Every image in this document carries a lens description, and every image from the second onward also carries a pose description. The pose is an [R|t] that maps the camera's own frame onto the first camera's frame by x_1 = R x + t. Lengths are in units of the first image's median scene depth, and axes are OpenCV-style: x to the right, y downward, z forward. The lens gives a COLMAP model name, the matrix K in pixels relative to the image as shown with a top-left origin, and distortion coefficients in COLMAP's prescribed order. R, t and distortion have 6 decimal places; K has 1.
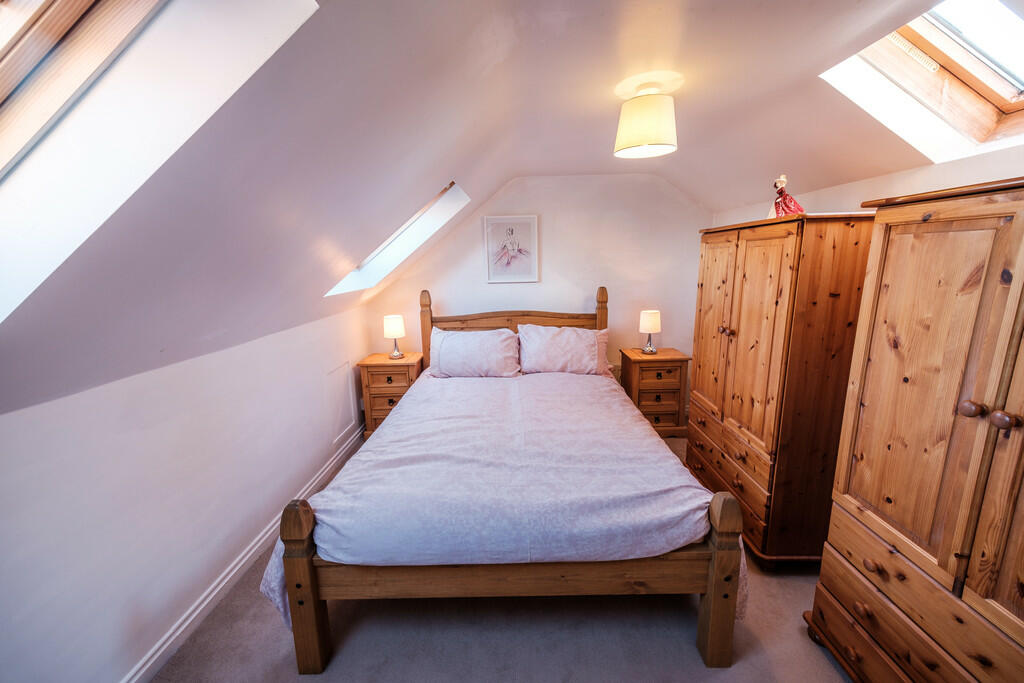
lens RADIAL K [[396.6, 0, 513.6], [0, 396.6, 339.3], [0, 0, 1]] dist [0.014681, -0.000325]
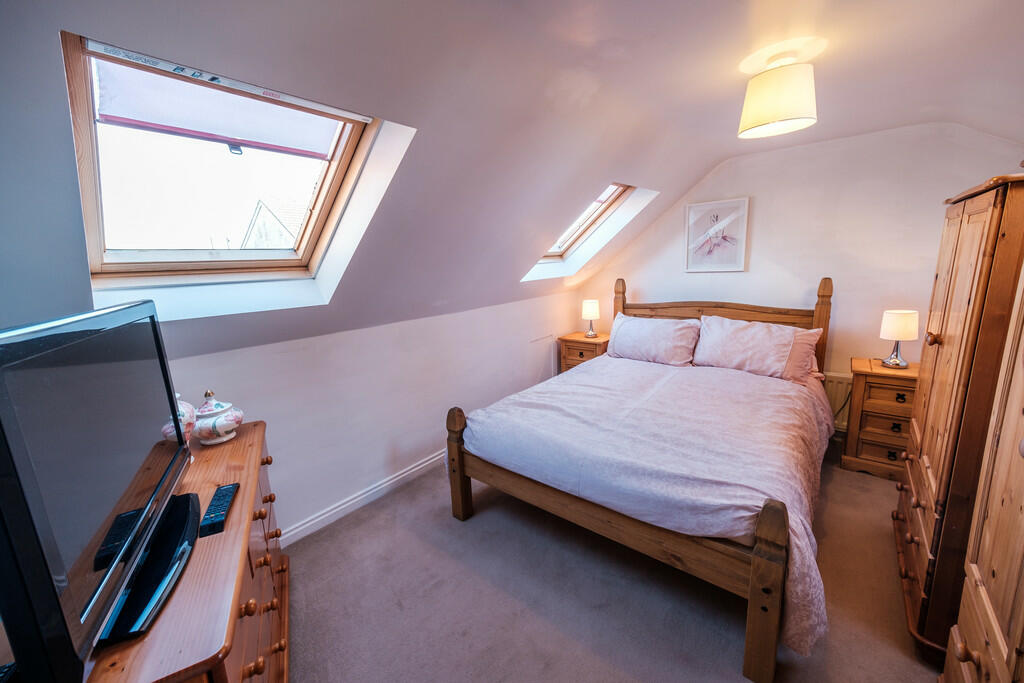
lens RADIAL K [[396.6, 0, 513.6], [0, 396.6, 339.3], [0, 0, 1]] dist [0.014681, -0.000325]
pose [[0.778372, 0.111606, -0.617803, 0.281069], [-0.095306, 0.993672, 0.059431, 0.007218], [0.620527, 0.012621, 0.784084, -0.052032]]
